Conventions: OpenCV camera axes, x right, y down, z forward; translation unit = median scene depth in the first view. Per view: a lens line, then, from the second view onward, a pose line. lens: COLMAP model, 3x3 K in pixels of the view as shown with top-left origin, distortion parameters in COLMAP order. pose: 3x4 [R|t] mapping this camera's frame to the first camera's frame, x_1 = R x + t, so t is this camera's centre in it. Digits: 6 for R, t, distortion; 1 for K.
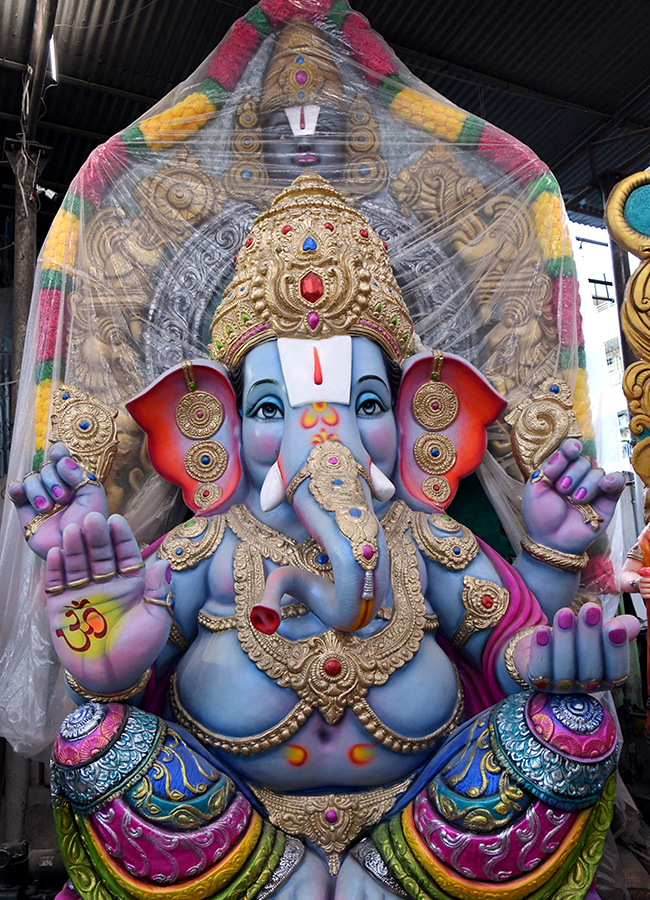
lens RADIAL K [[807.5, 0, 325.2], [0, 807.5, 500.3], [0, 0, 1]] dist [-0.047497, 0.004093]
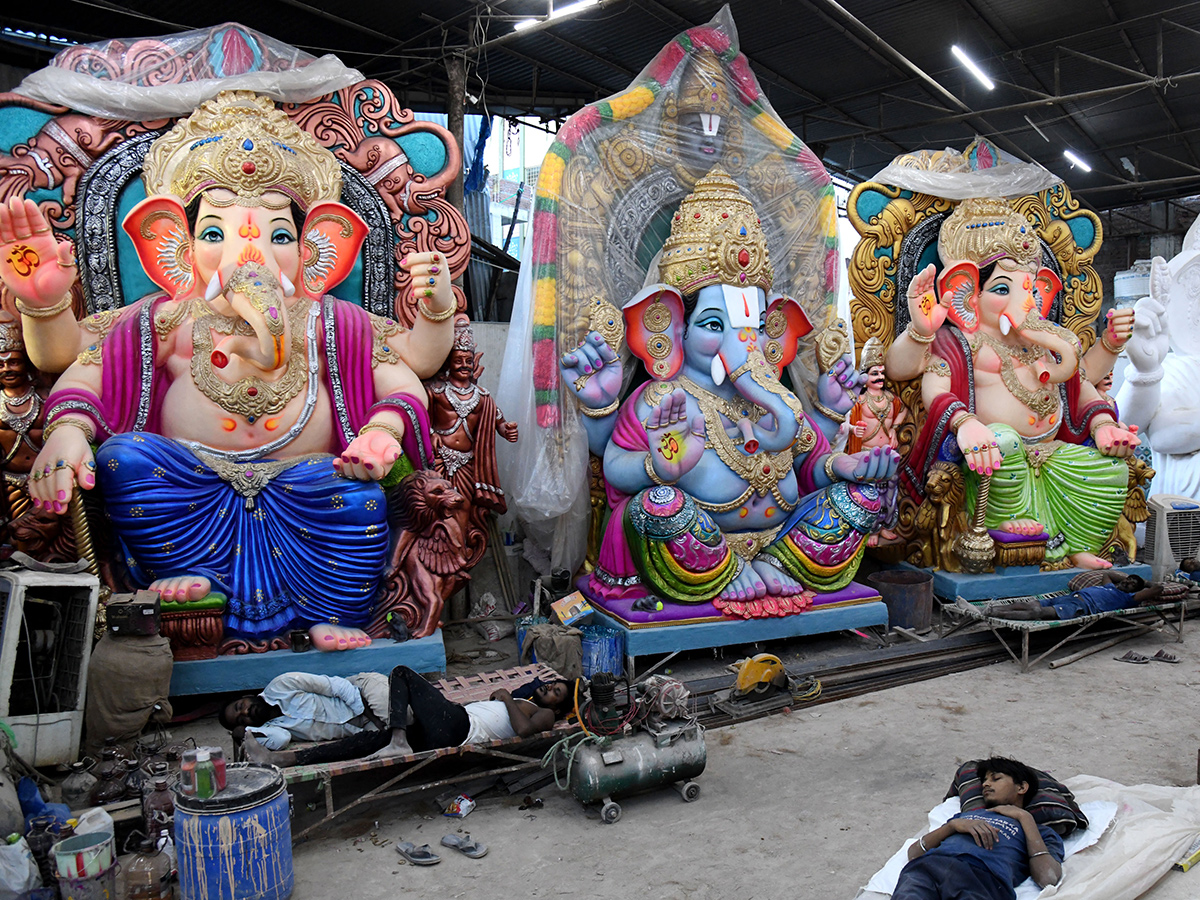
lens RADIAL K [[951.8, 0, 694.0], [0, 951.8, 463.6], [0, 0, 1]] dist [-0.113114, 0.062589]
pose [[0.875849, 0.020815, 0.482137, -1.099940], [-0.114353, 0.979567, 0.165443, -0.154258], [-0.468842, -0.200036, 0.860333, -0.818278]]
